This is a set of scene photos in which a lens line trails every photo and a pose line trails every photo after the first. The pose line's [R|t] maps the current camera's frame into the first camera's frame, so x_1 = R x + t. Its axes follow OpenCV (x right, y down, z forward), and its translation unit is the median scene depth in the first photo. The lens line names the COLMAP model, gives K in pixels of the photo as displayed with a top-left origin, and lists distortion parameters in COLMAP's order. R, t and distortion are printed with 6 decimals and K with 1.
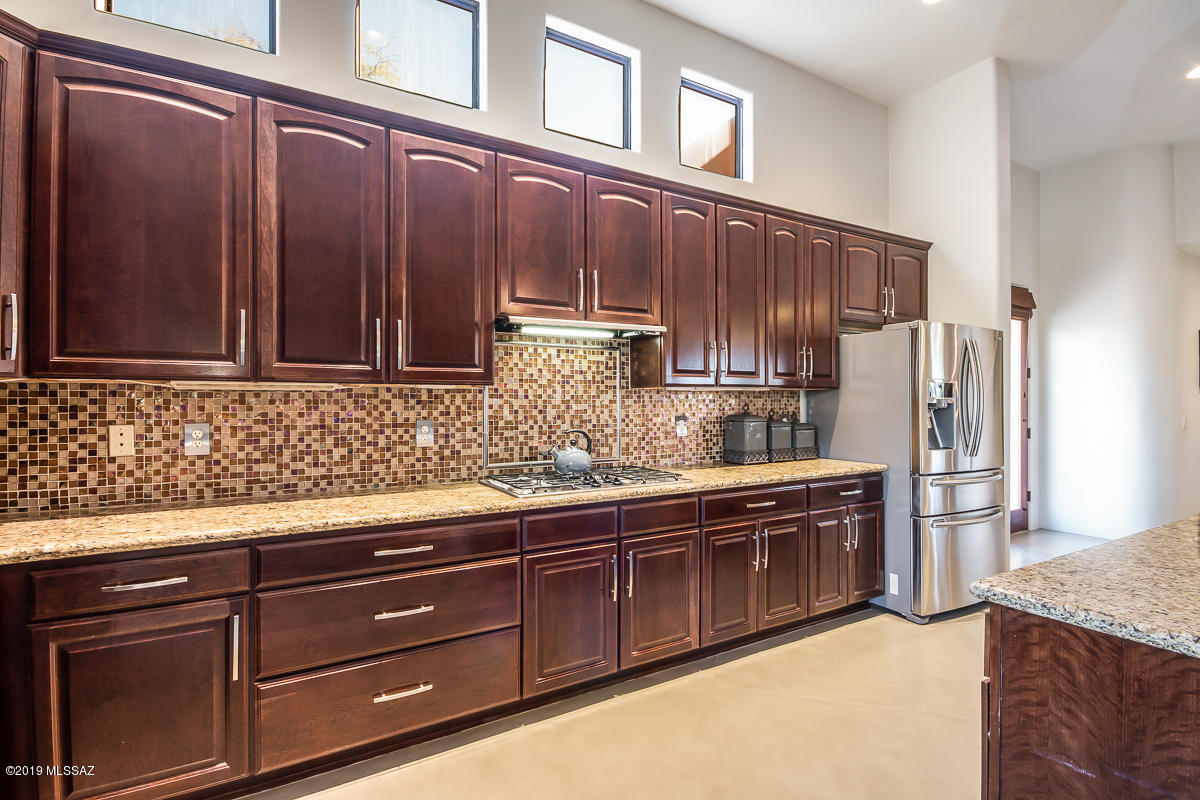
lens RADIAL K [[557.6, 0, 600.0], [0, 557.6, 400.0], [0, 0, 1]] dist [-0.001531, -0.000104]
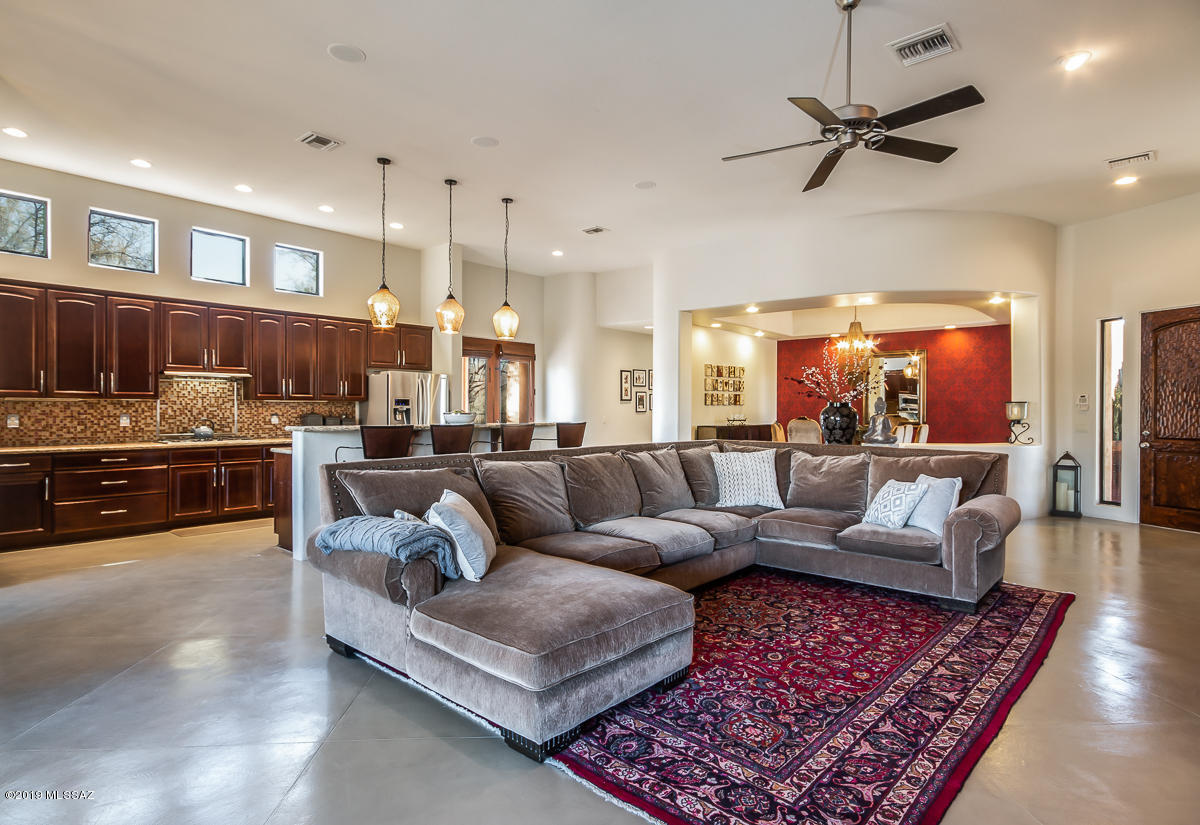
lens RADIAL K [[628.2, 0, 602.2], [0, 628.2, 407.8], [0, 0, 1]] dist [0.003274, -0.000184]
pose [[0.944954, 0.005787, 0.327153, 0.697078], [-0.007270, 0.999968, 0.003309, -0.012857], [-0.327124, -0.005505, 0.944965, -2.095139]]
